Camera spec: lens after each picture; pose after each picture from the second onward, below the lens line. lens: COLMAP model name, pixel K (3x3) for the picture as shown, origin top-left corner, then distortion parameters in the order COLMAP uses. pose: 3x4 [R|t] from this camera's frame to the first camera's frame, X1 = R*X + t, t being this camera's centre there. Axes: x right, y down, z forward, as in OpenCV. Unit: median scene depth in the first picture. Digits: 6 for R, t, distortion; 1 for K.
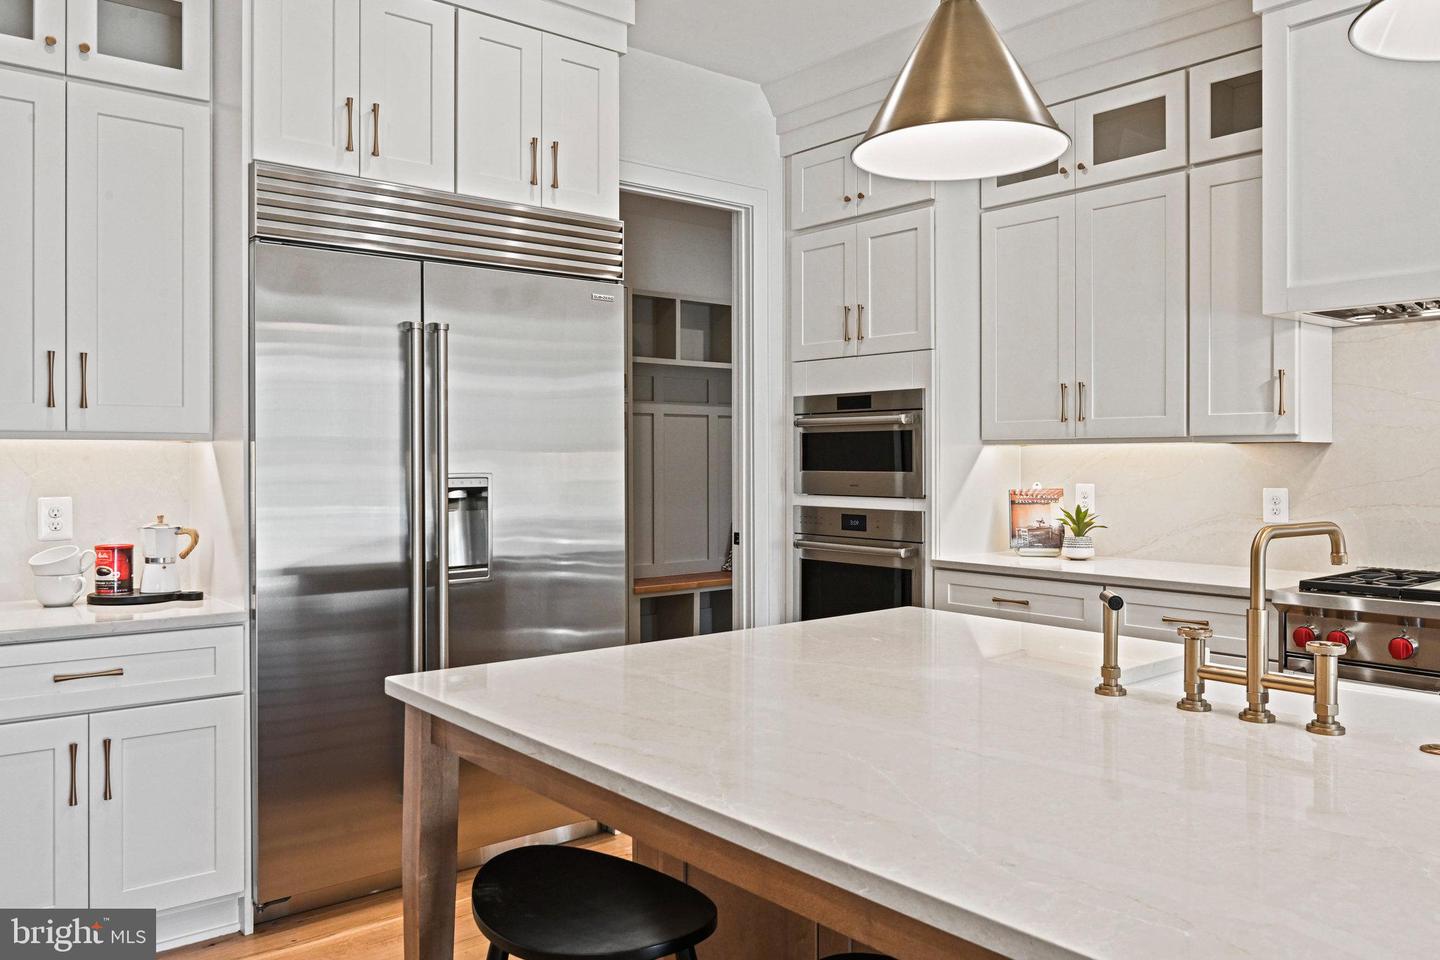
lens RADIAL K [[1028.8, 0, 728.1], [0, 1028.8, 469.6], [0, 0, 1]] dist [0.041515, 0.014813]
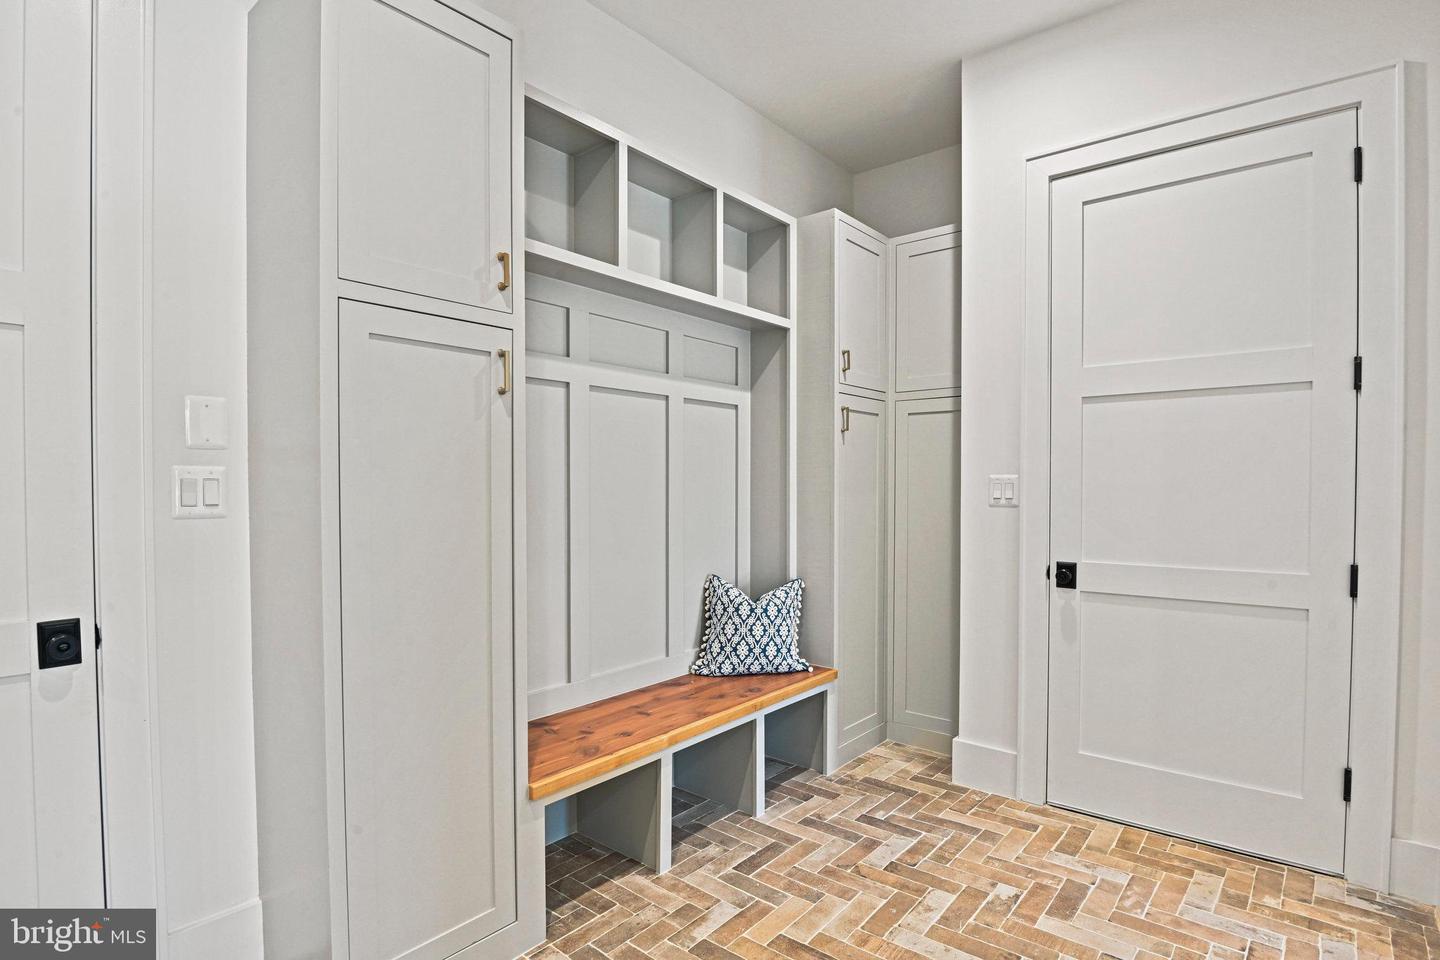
lens RADIAL K [[743.7, 0, 727.3], [0, 743.7, 486.0], [0, 0, 1]] dist [-0.028656, -0.000150]
pose [[0.987010, -0.003951, 0.160609, -0.465029], [0.002601, 0.999960, 0.008615, -0.069936], [-0.160636, -0.008085, 0.986981, 5.391455]]
